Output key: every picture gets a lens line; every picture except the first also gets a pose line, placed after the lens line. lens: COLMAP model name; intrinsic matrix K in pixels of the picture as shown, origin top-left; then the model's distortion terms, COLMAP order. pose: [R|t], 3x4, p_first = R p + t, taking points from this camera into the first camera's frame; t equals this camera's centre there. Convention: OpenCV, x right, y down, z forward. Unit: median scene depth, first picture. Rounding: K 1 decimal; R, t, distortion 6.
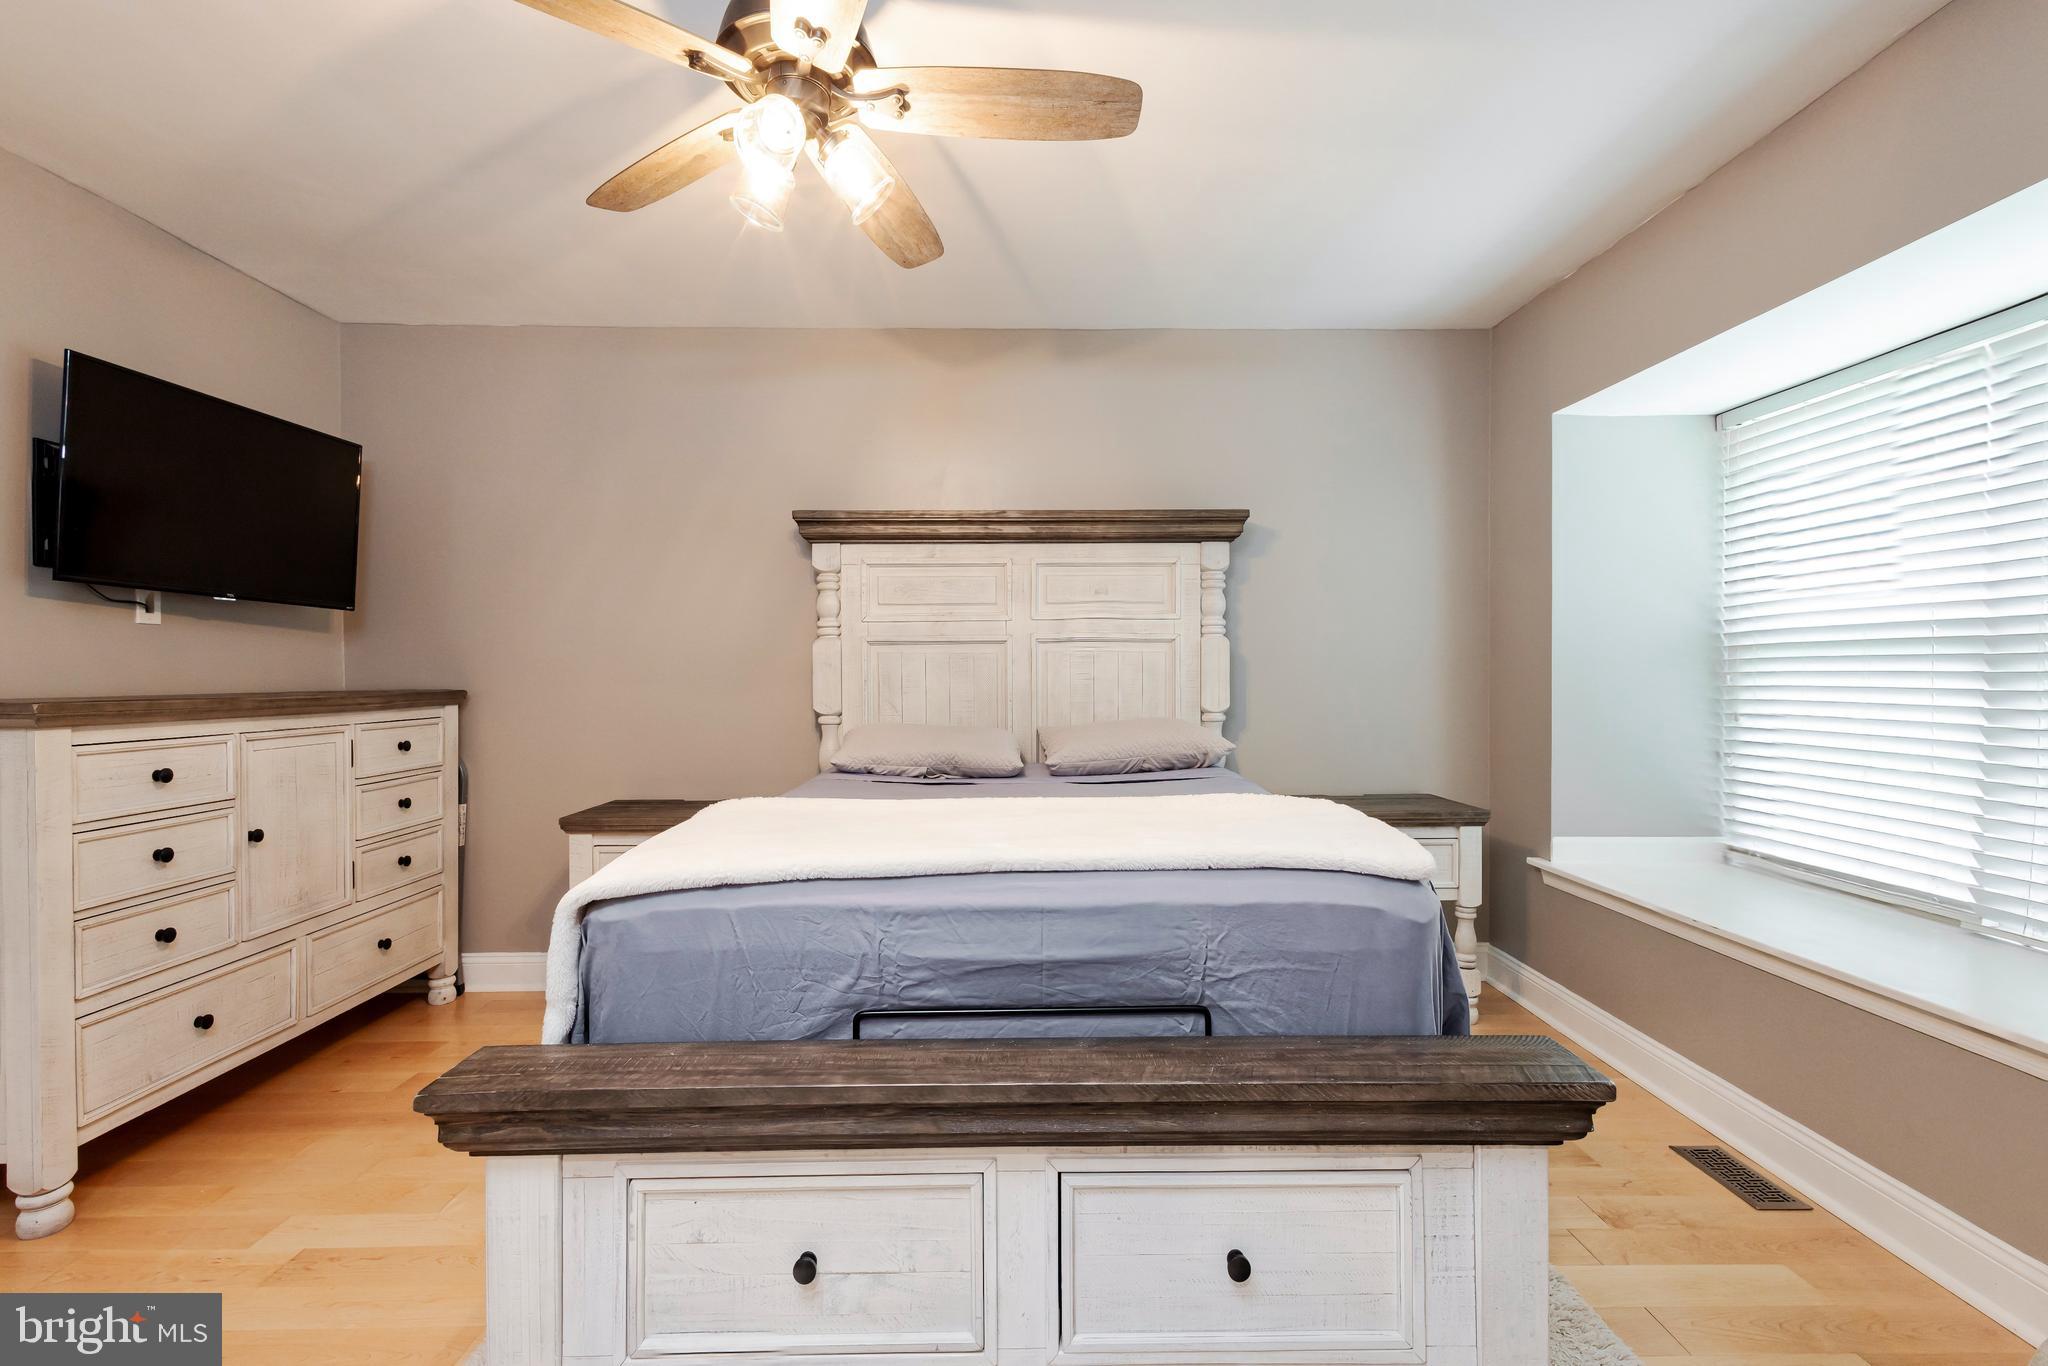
lens RADIAL K [[980.3, 0, 1024.0], [0, 980.3, 683.0], [0, 0, 1]] dist [0.012695, 0.000194]
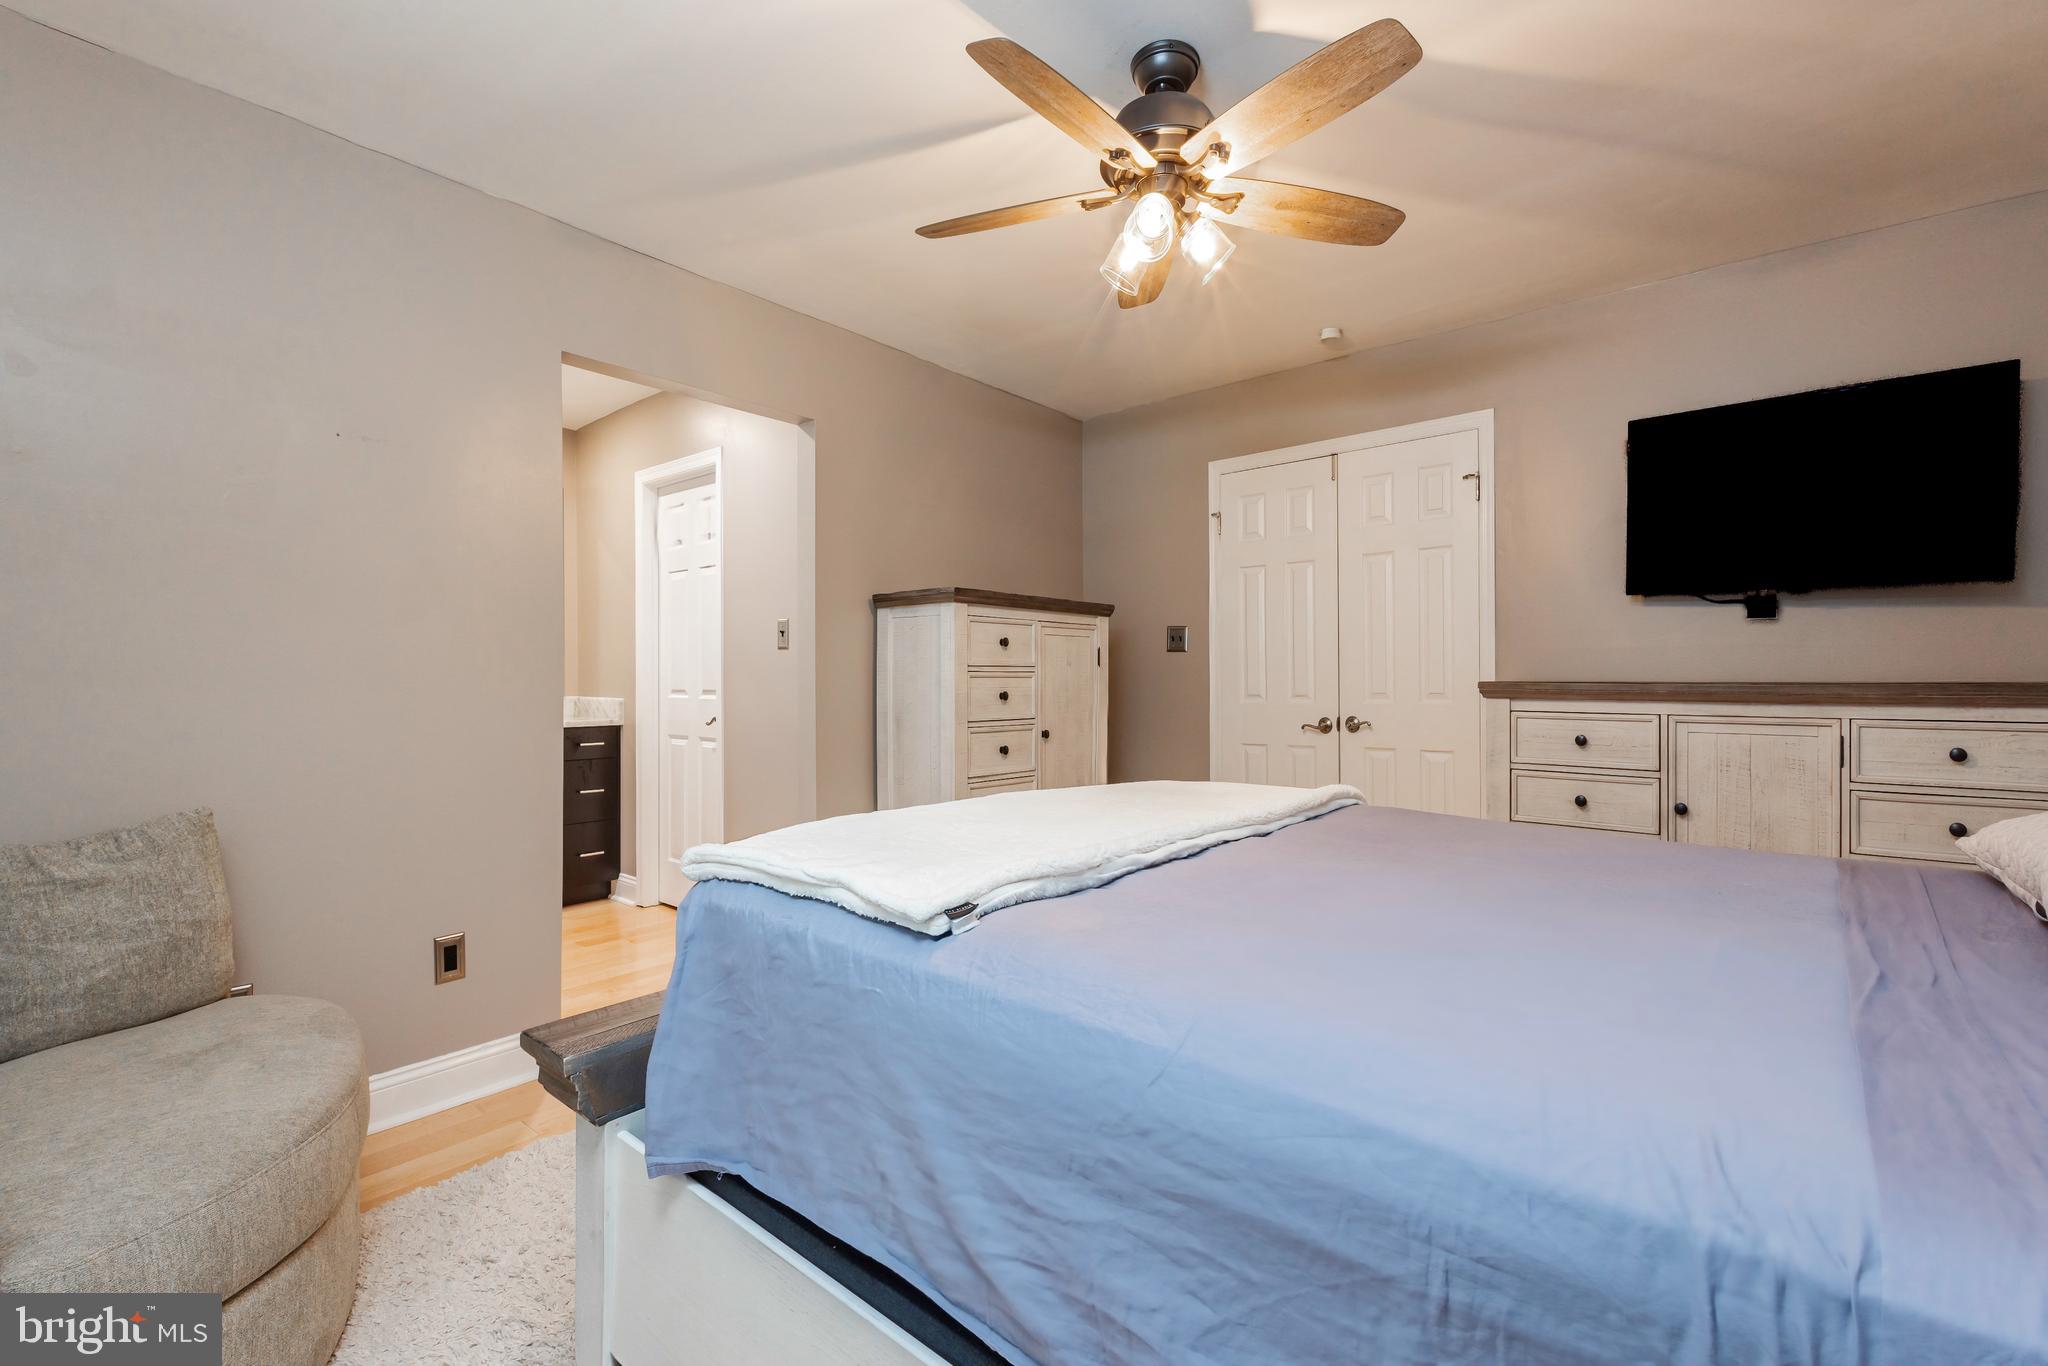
lens RADIAL K [[901.9, 0, 988.1], [0, 901.9, 686.7], [0, 0, 1]] dist [0.000575, -0.000351]
pose [[-0.663920, 0.012092, -0.747705, 0.494882], [-0.004951, 0.999776, 0.020565, 0.001348], [0.747787, 0.017355, -0.663712, 1.107738]]
